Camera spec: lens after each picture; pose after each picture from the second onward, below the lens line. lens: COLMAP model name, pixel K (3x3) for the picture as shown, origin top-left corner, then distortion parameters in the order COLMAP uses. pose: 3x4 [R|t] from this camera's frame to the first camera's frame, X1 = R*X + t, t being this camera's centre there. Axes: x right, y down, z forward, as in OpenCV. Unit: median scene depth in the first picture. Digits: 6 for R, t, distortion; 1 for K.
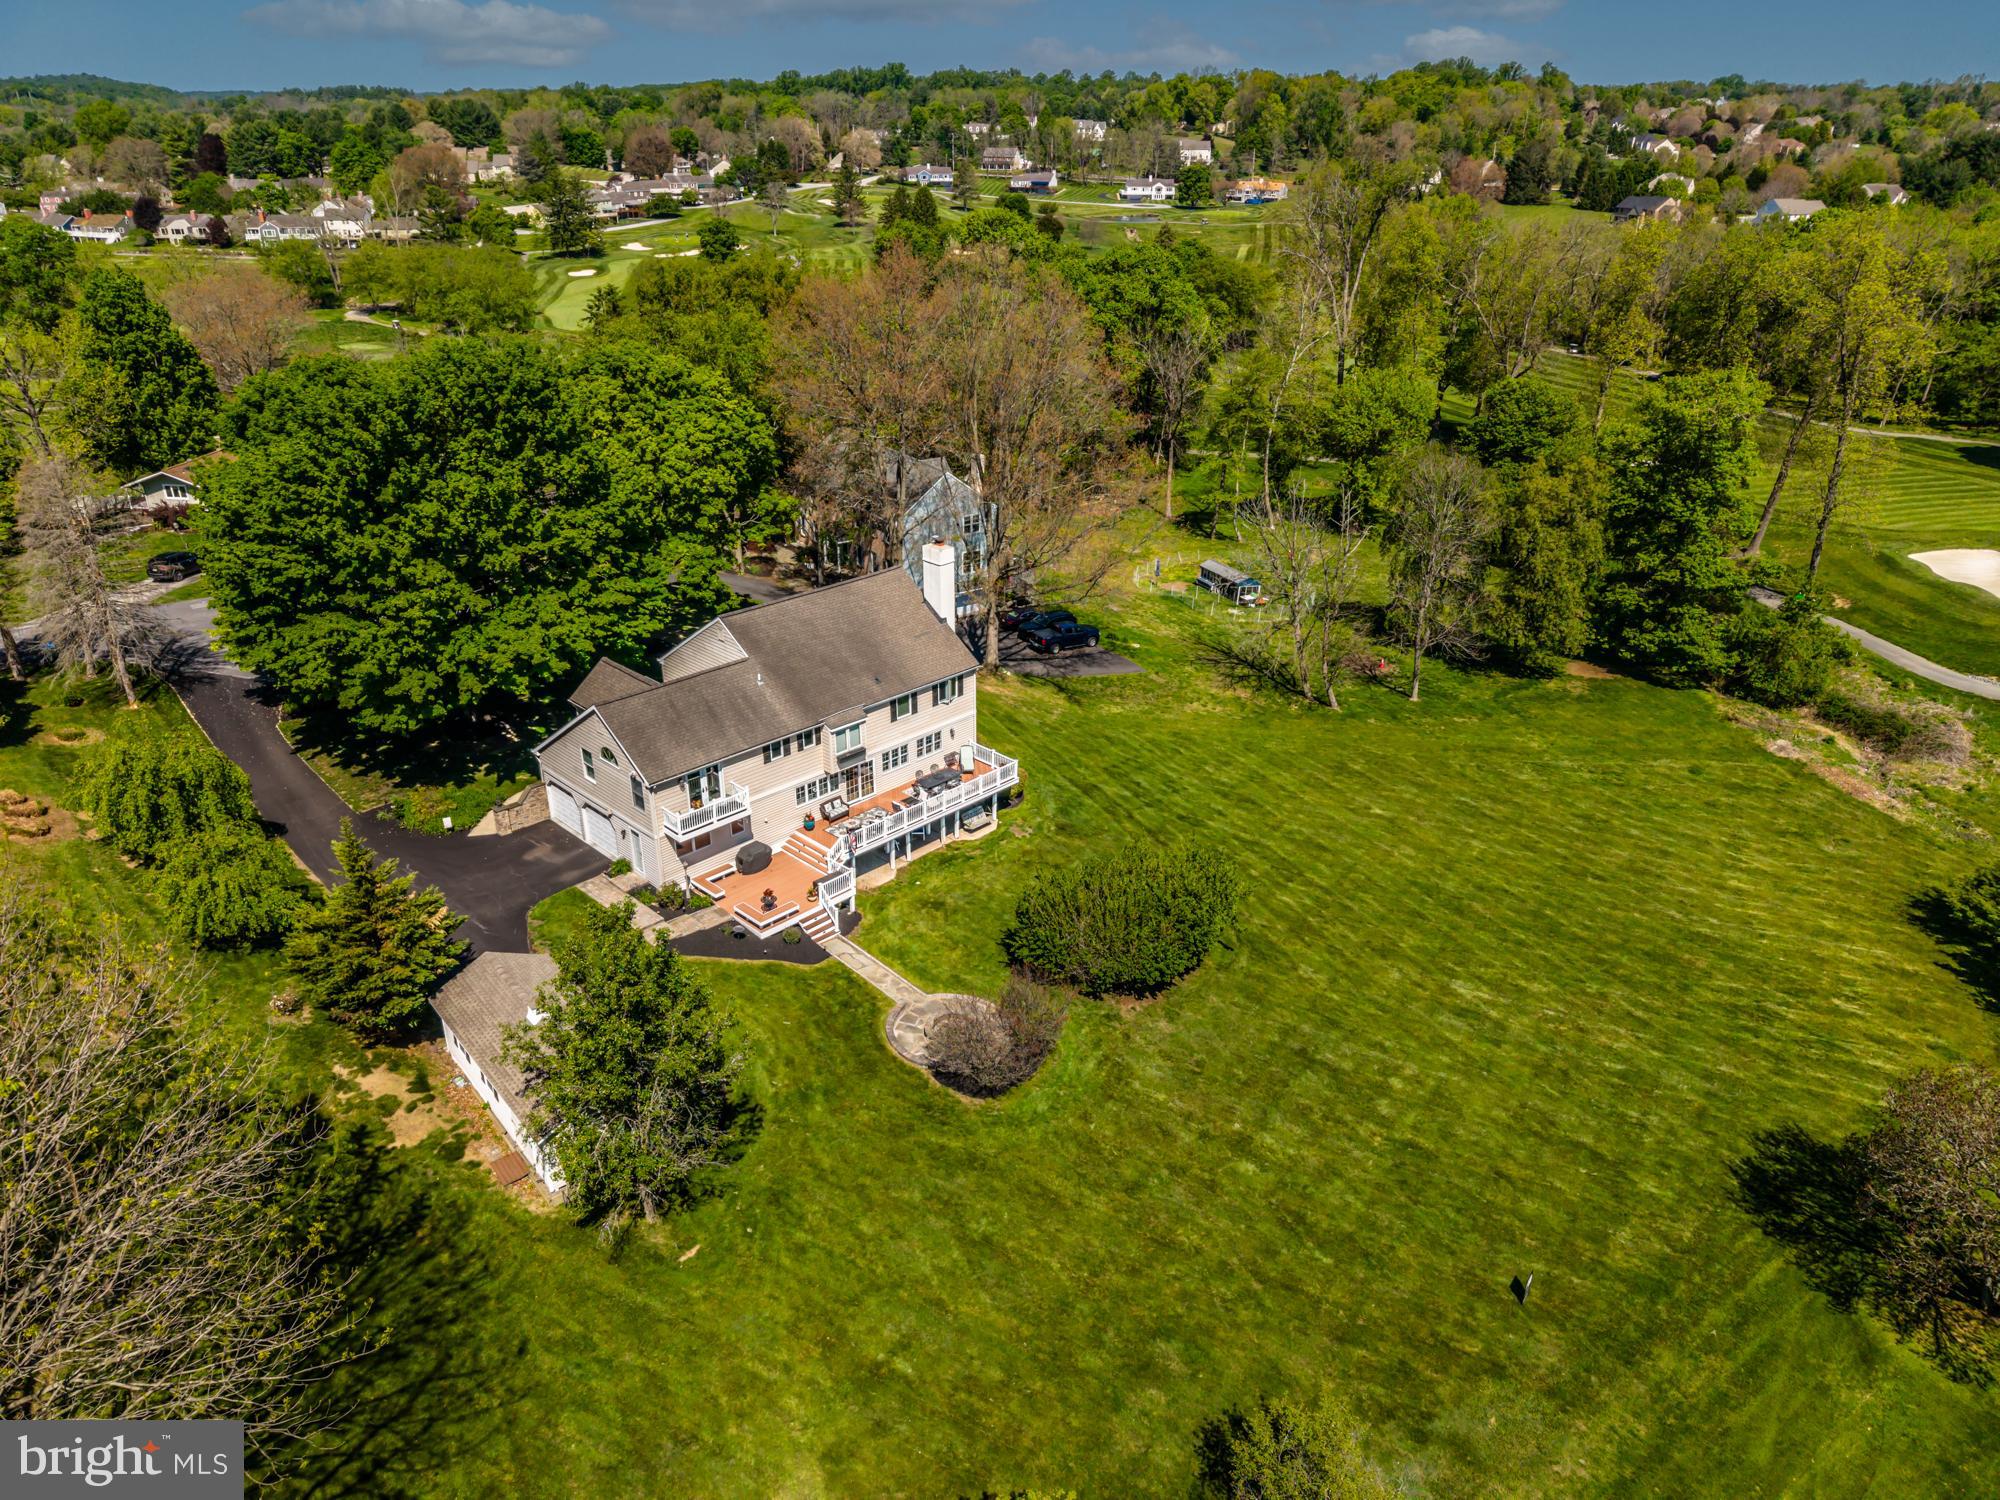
lens RADIAL K [[1347.2, 0, 1016.1], [0, 1347.2, 745.6], [0, 0, 1]] dist [0.015908, -0.016491]
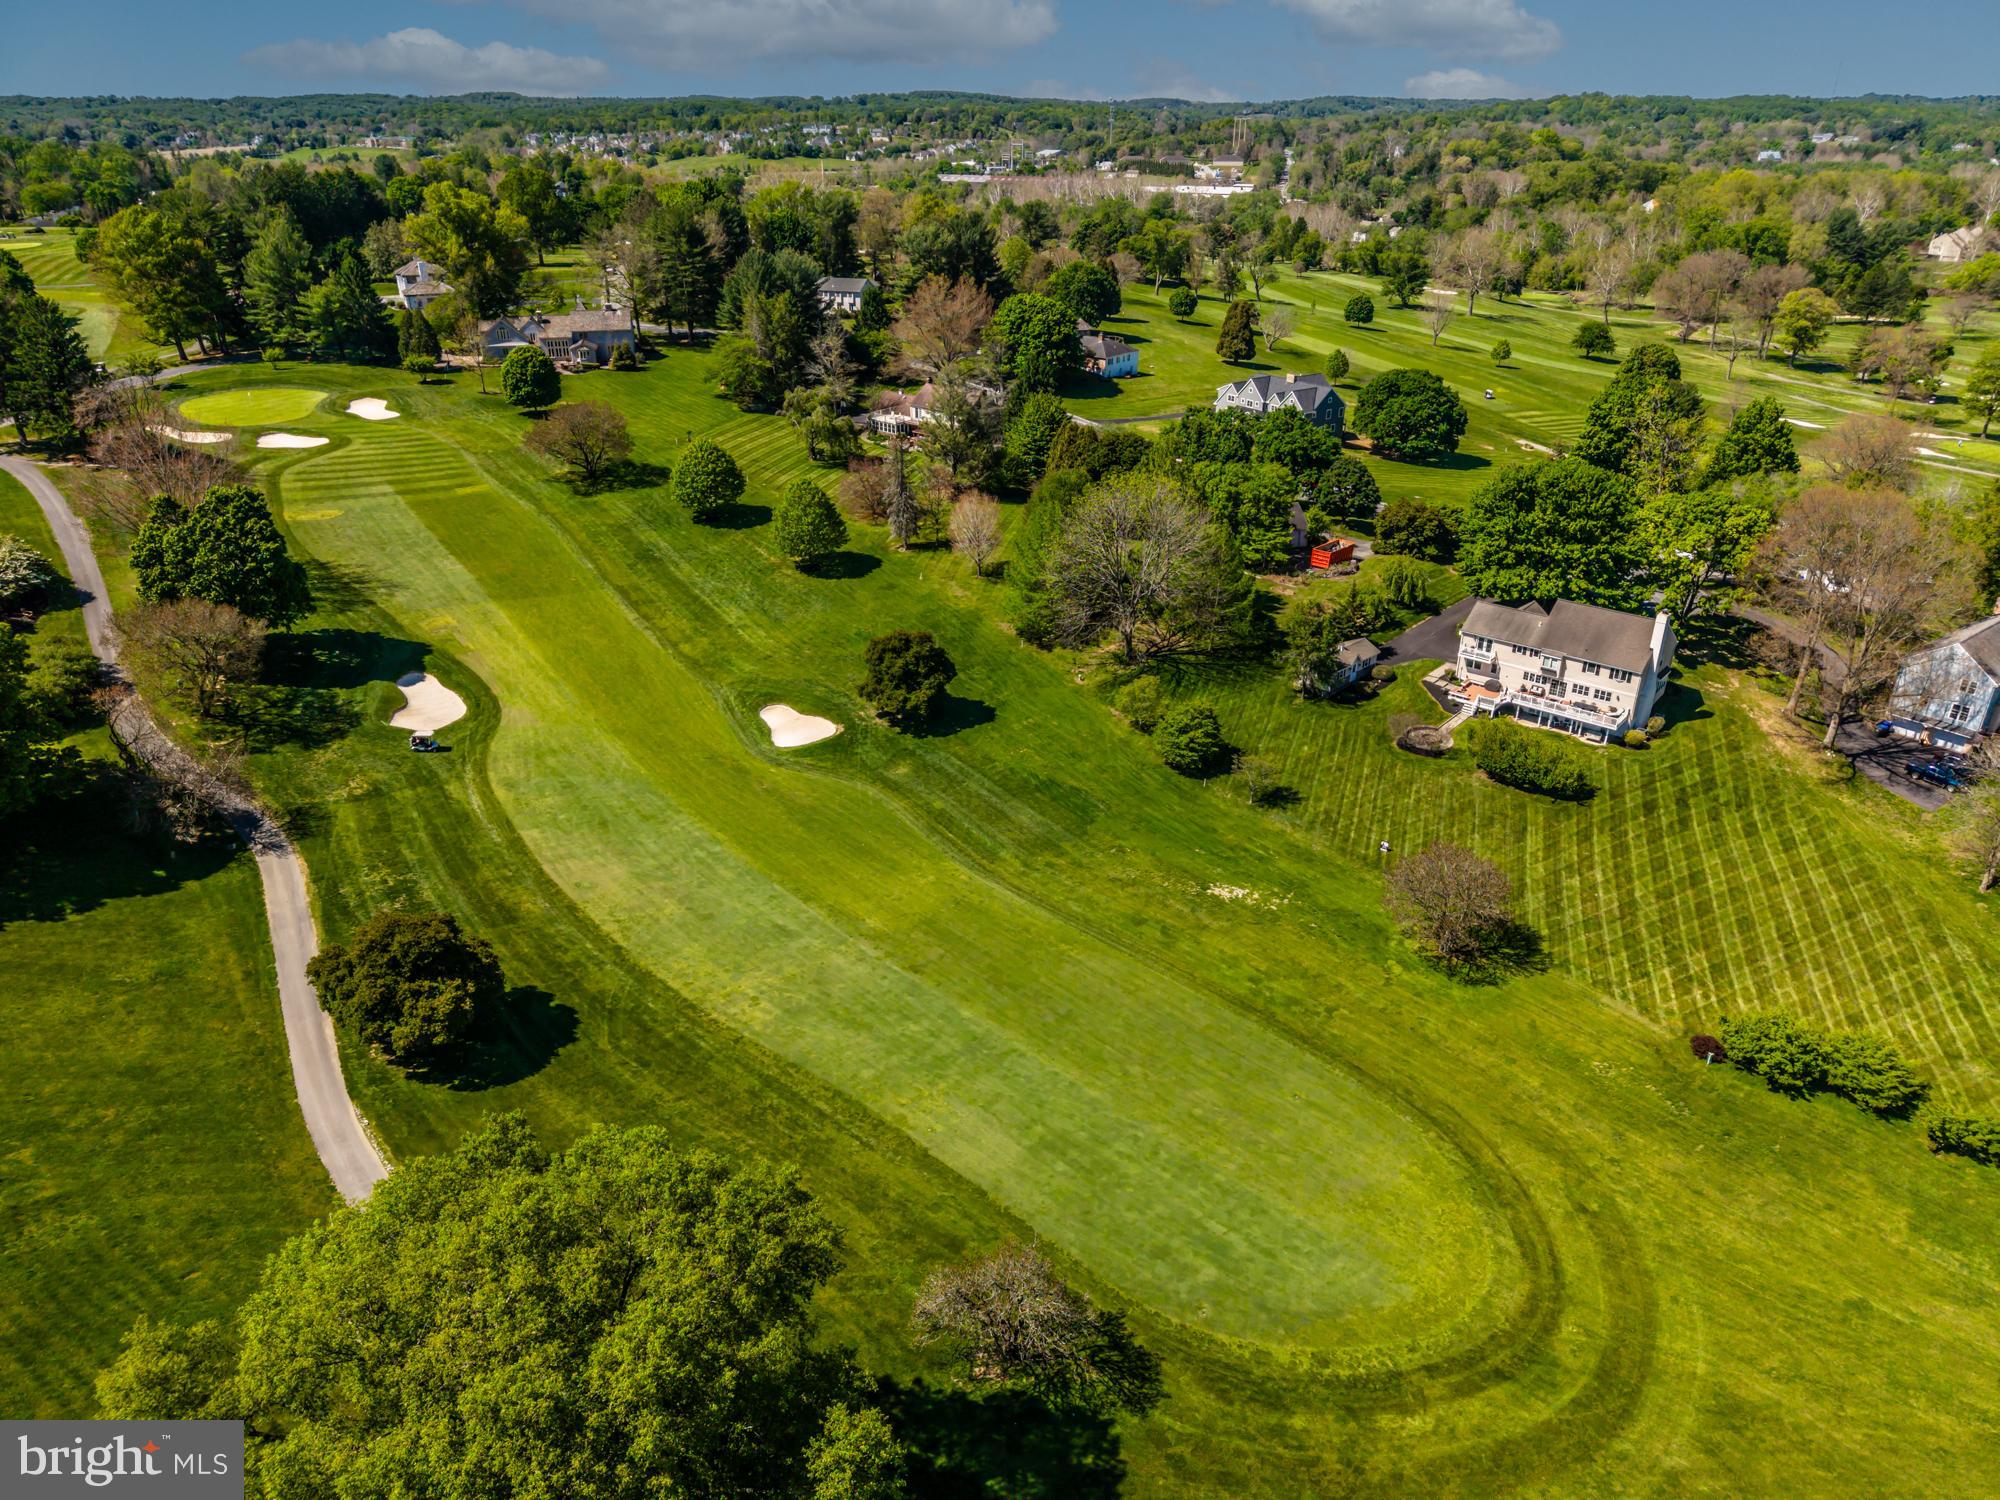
lens RADIAL K [[1347.2, 0, 1010.5], [0, 1347.2, 754.4], [0, 0, 1]] dist [0.015908, -0.016491]
pose [[0.078163, 0.424253, -0.902164, 1.227526], [-0.426598, 0.832132, 0.354359, -0.188733], [0.901057, 0.357164, 0.246027, -0.207399]]
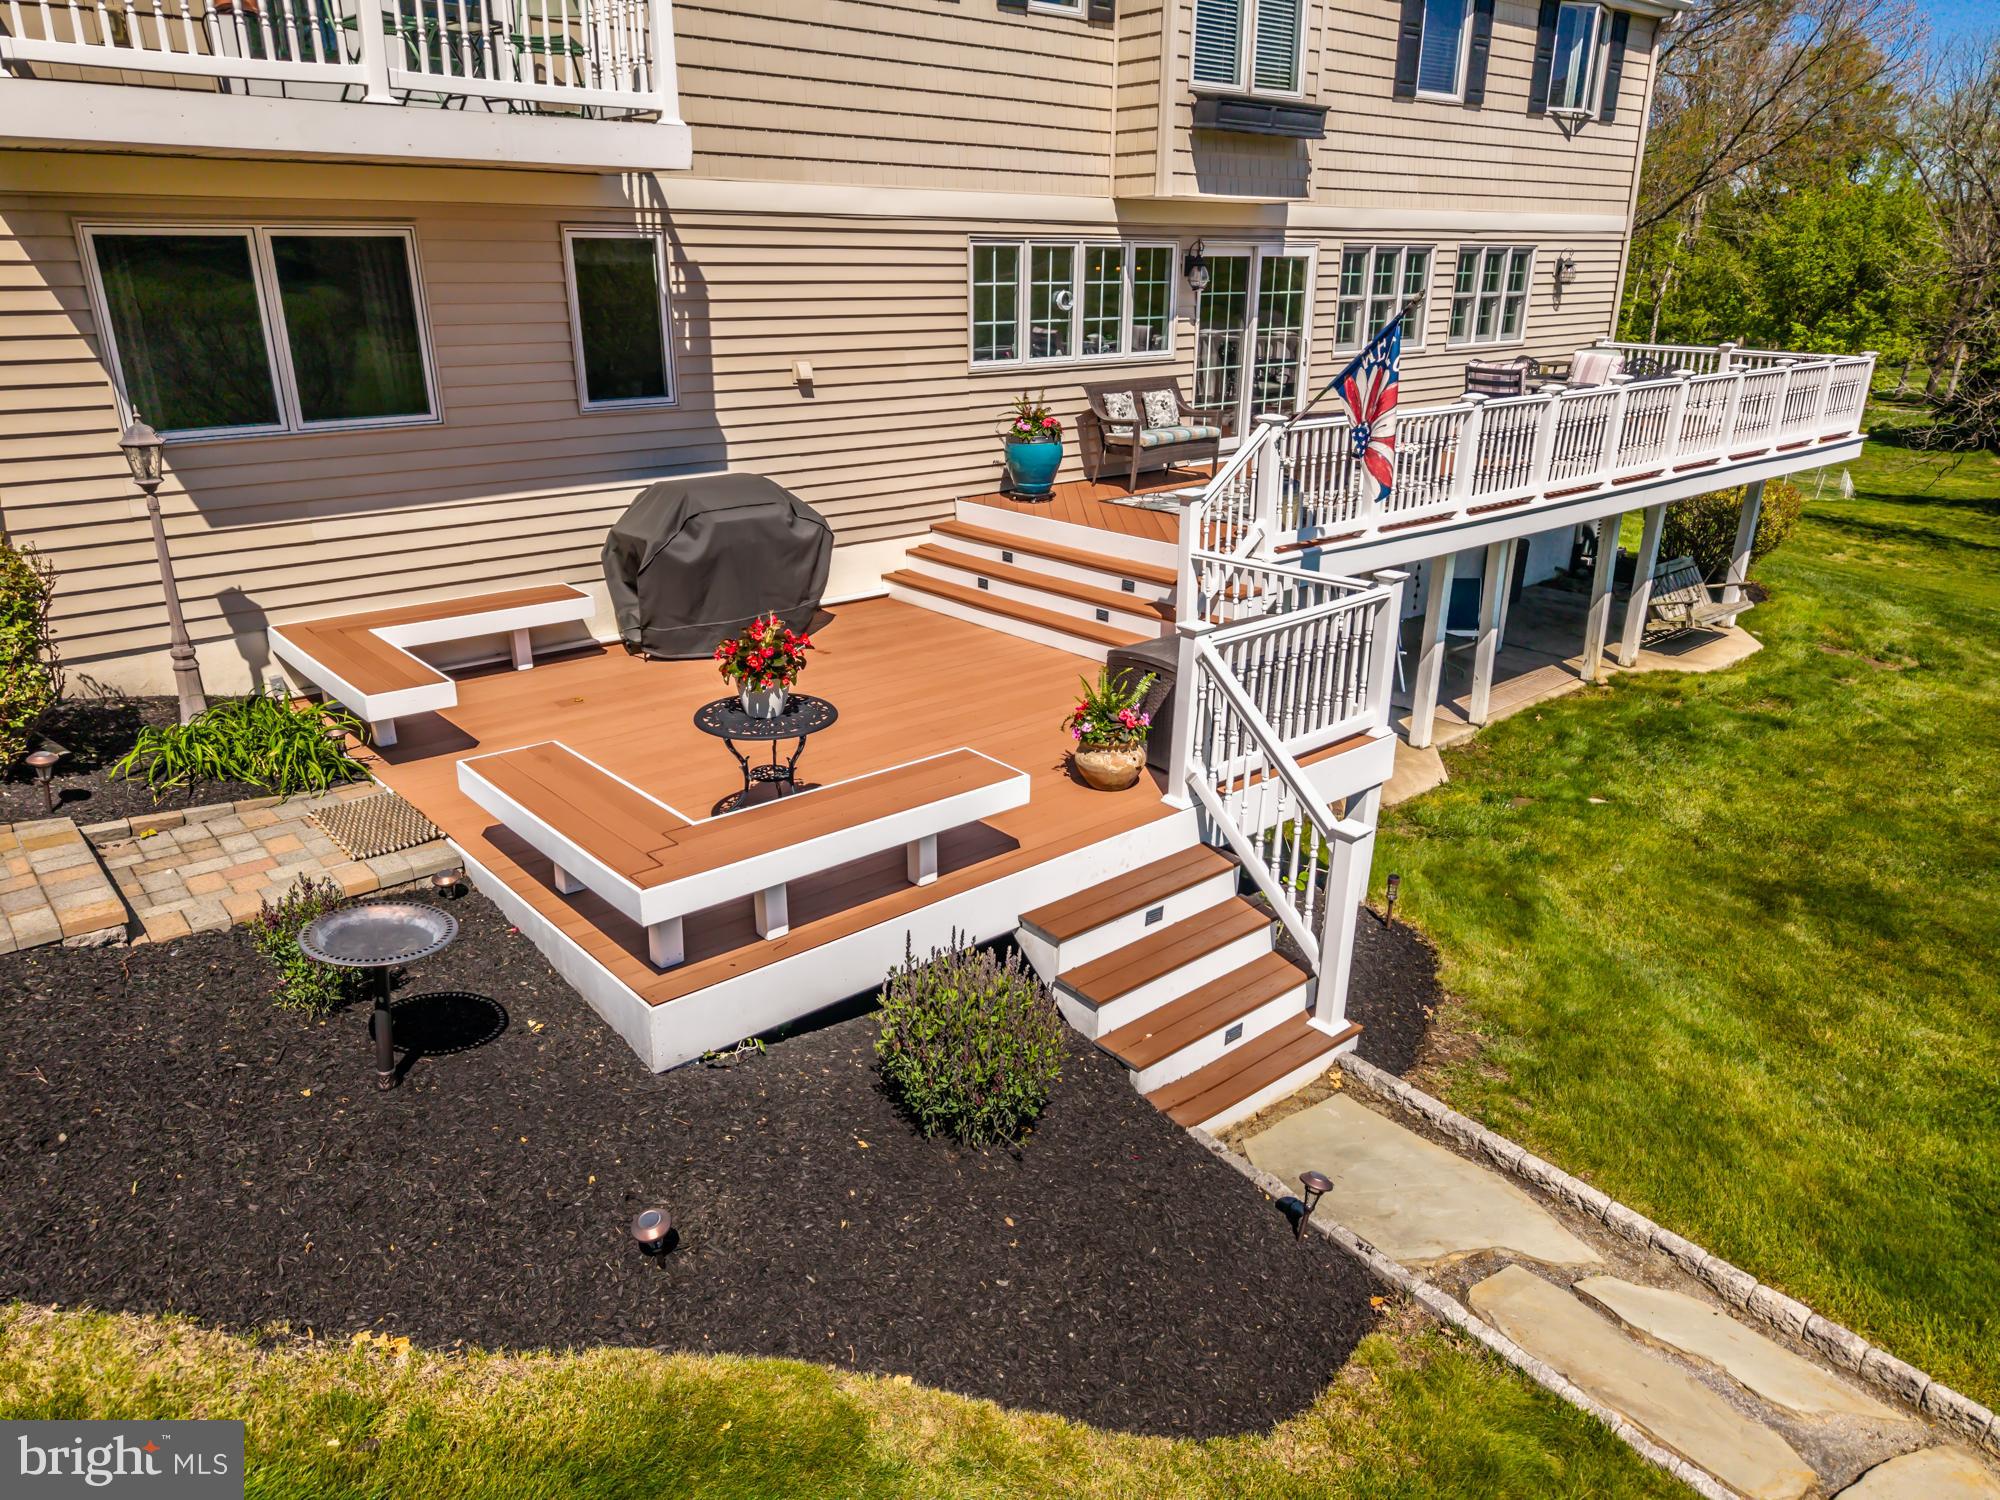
lens RADIAL K [[1347.2, 0, 1001.2], [0, 1347.2, 752.5], [0, 0, 1]] dist [0.015908, -0.016491]
pose [[0.996246, 0.026840, -0.082298, -0.090367], [-0.033775, 0.995888, -0.084065, 0.073841], [0.079703, 0.086529, 0.993056, 0.520606]]
